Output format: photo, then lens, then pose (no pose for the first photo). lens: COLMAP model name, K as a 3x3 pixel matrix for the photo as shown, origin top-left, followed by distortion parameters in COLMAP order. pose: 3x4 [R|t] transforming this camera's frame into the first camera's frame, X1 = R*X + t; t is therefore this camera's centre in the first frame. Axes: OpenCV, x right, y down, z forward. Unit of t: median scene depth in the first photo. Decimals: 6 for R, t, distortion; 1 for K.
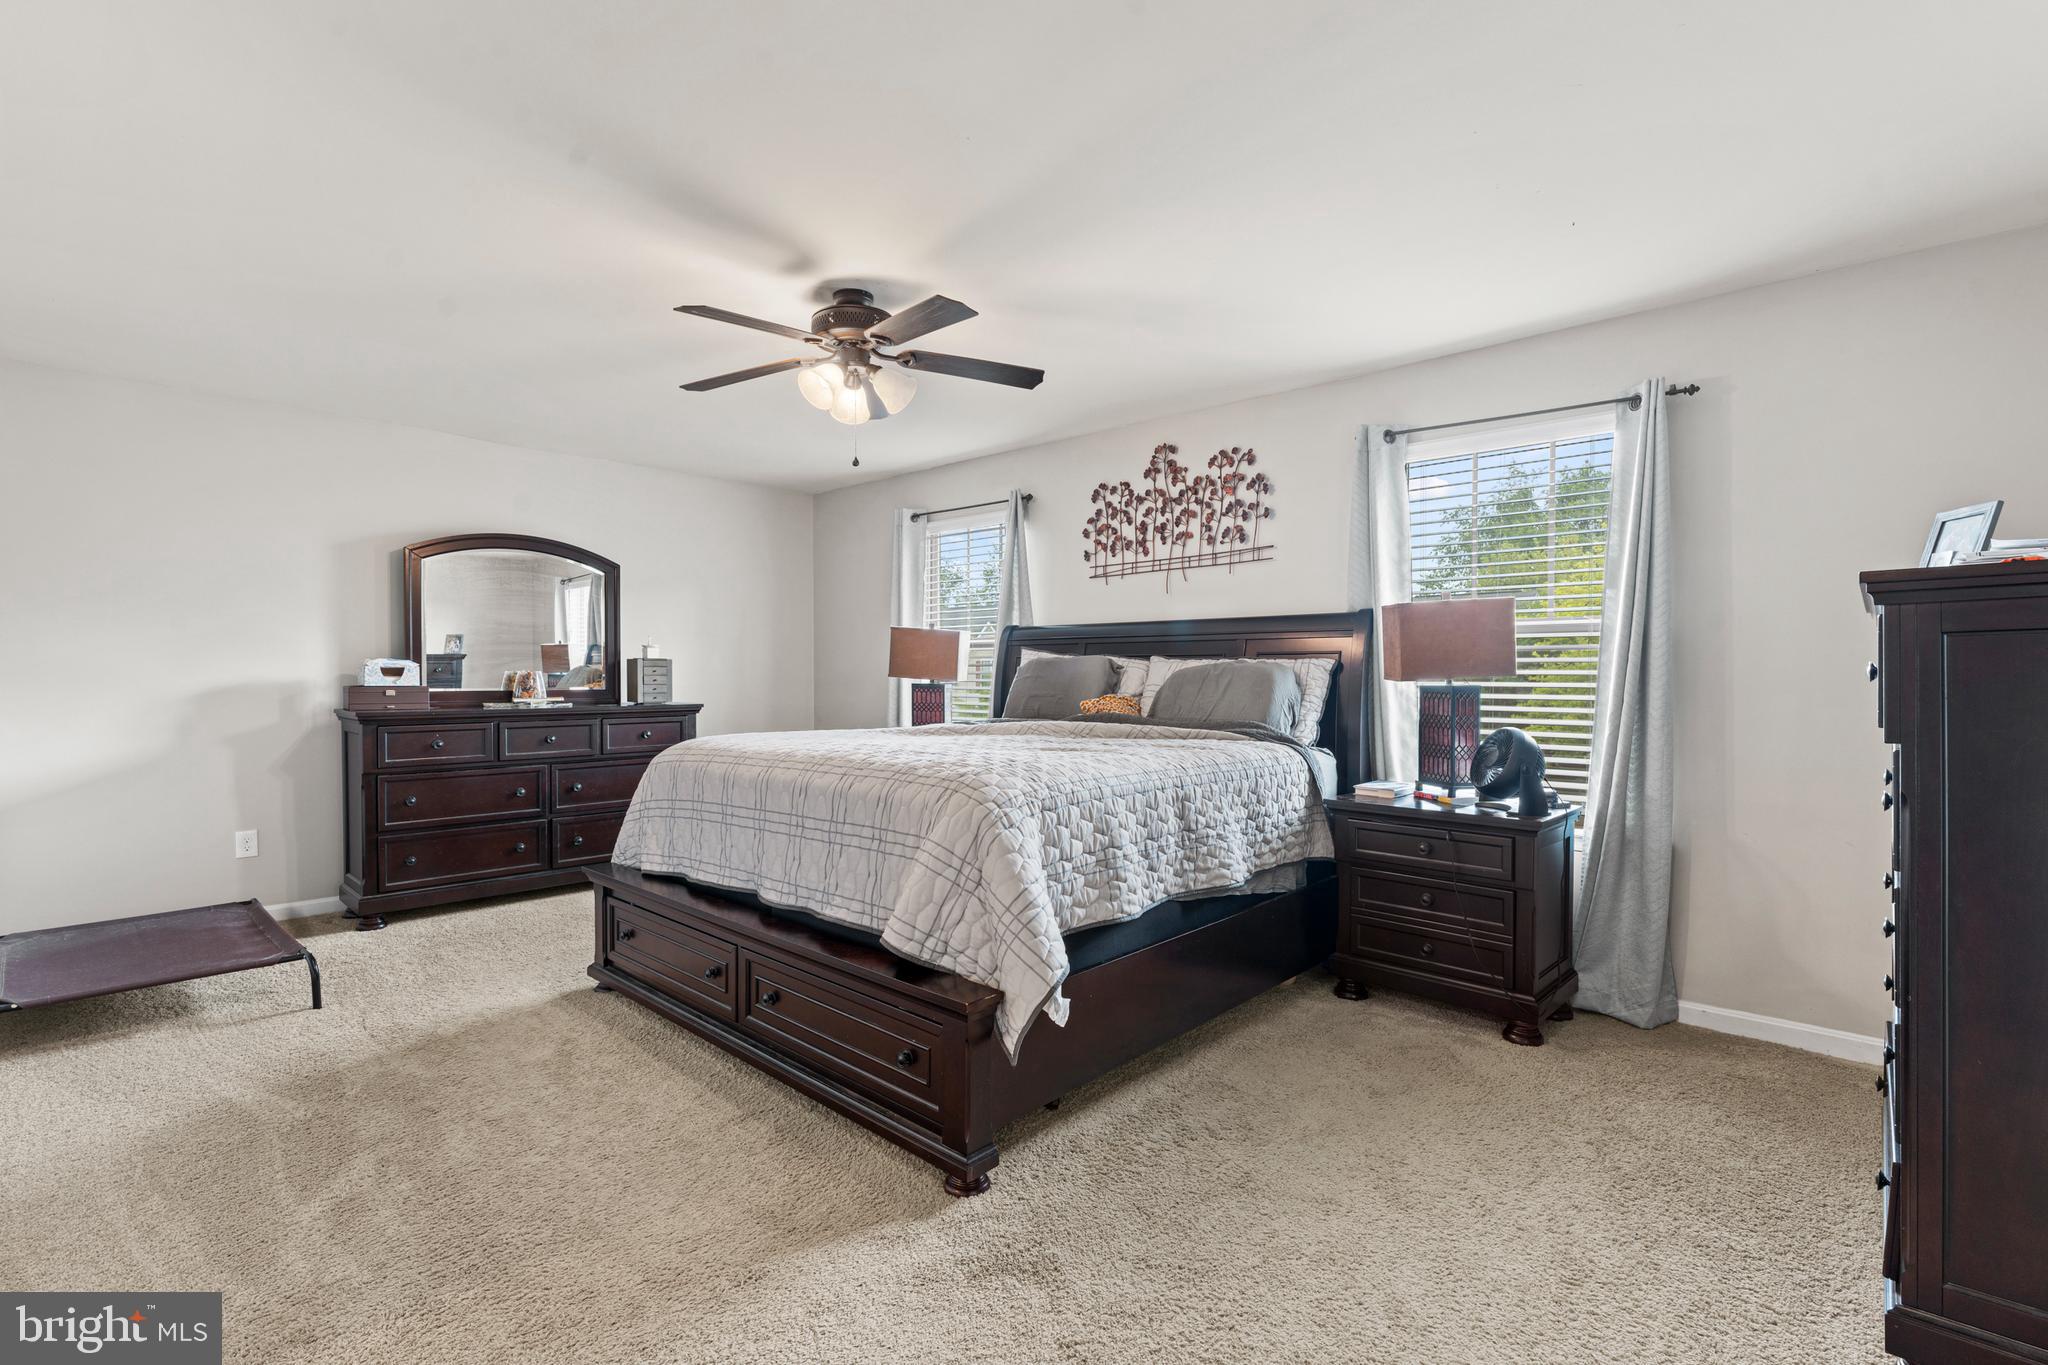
lens RADIAL K [[936.8, 0, 1022.4], [0, 936.8, 687.2], [0, 0, 1]] dist [0.001990, 0.000341]
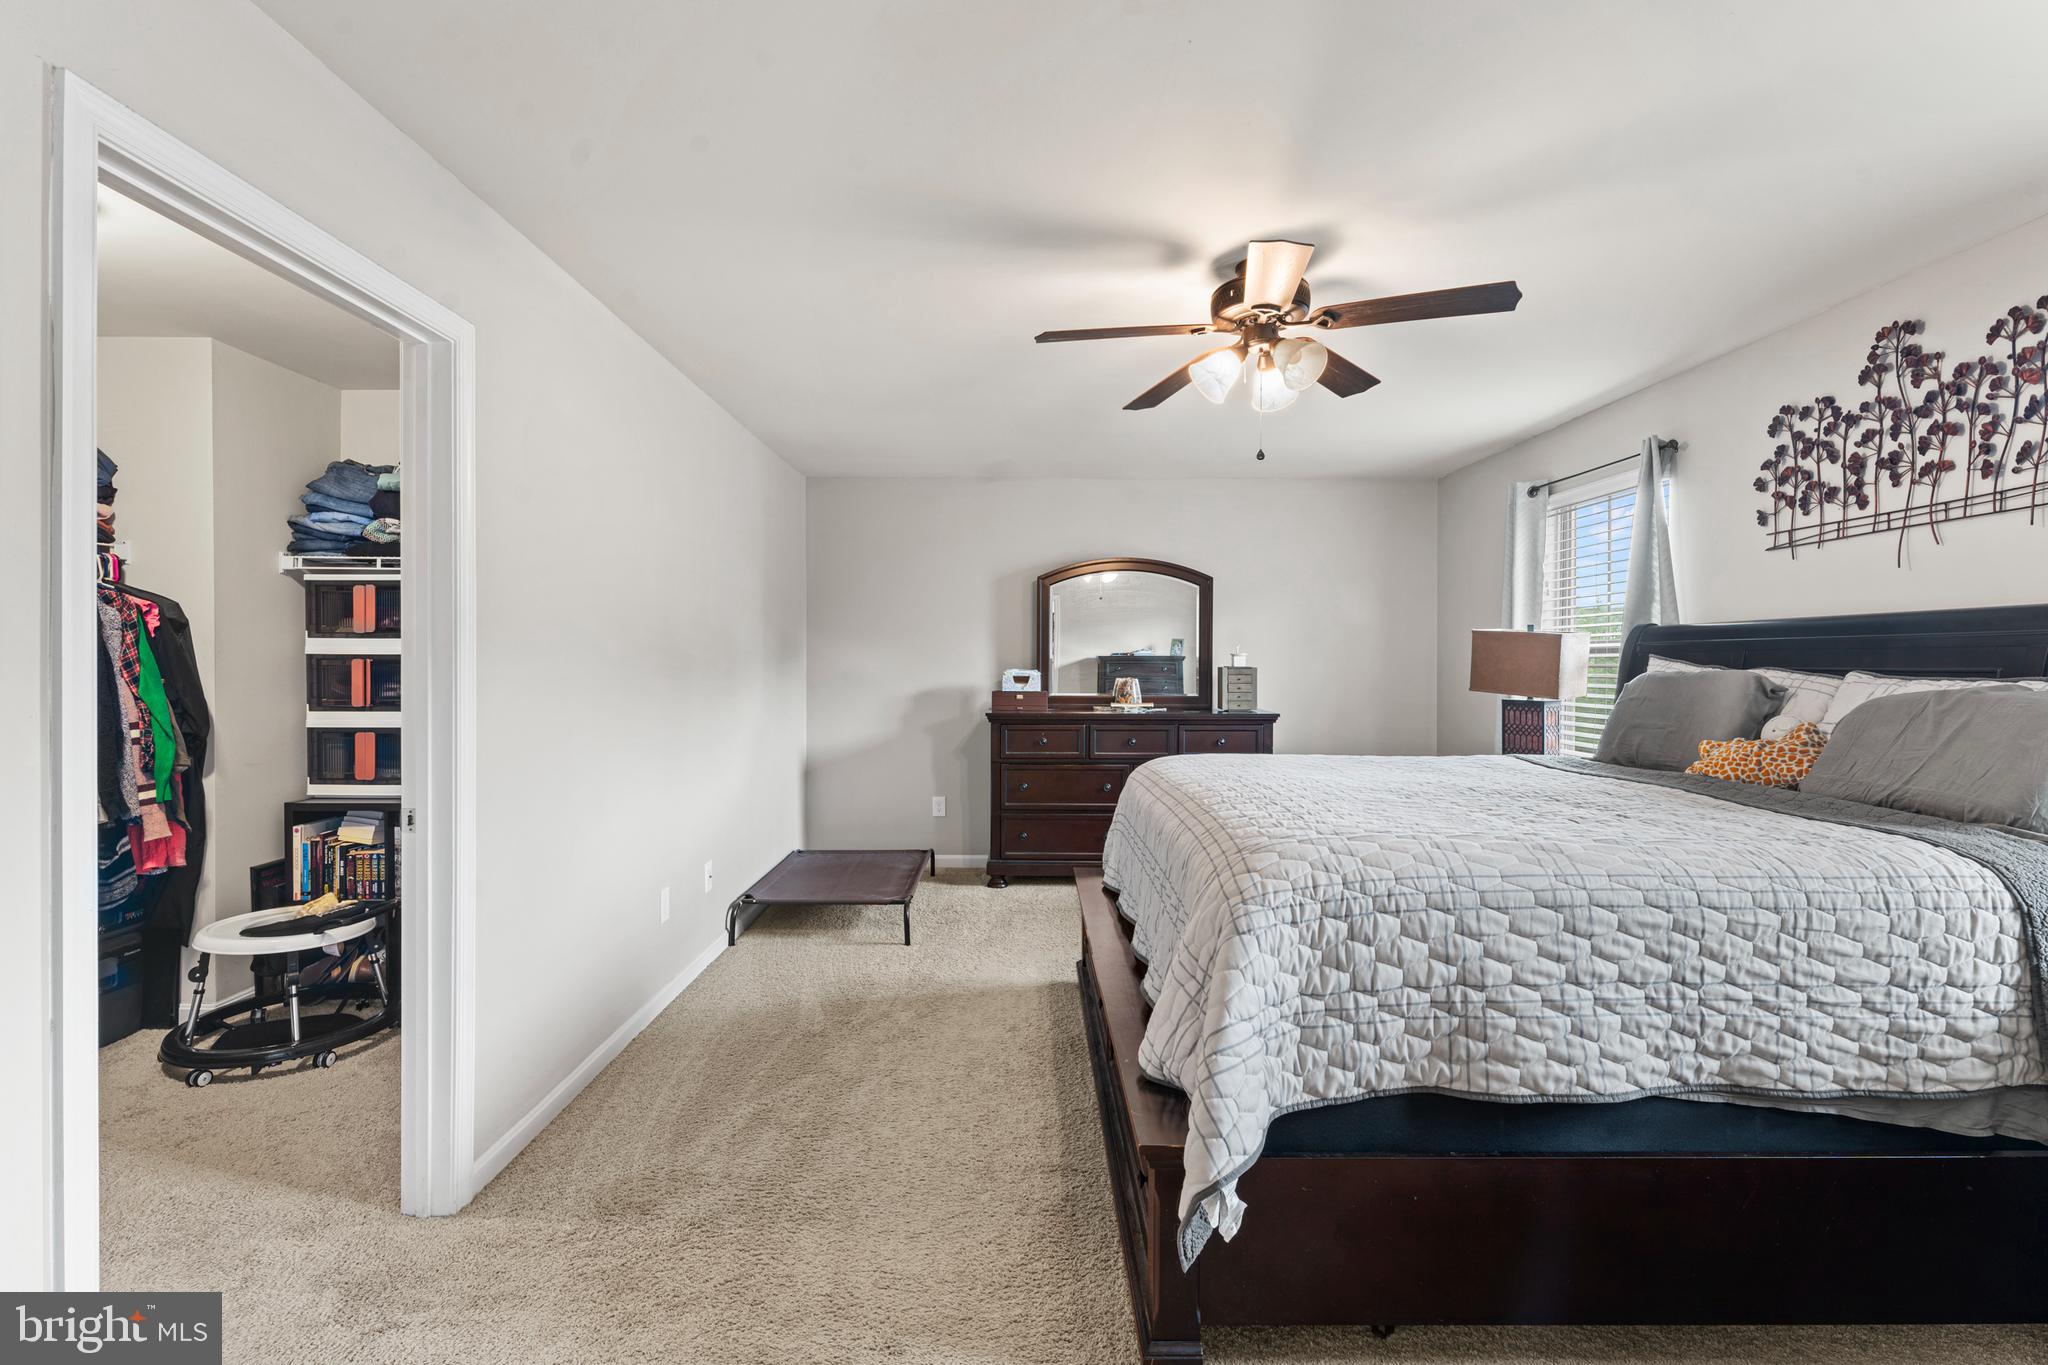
lens RADIAL K [[909.3, 0, 1020.2], [0, 909.3, 664.6], [0, 0, 1]] dist [0.004038, -0.000881]
pose [[0.684397, 0.000668, -0.729110, 0.195427], [-0.011636, 0.999882, -0.010007, -0.024328], [0.729017, 0.015333, 0.684324, 0.182419]]
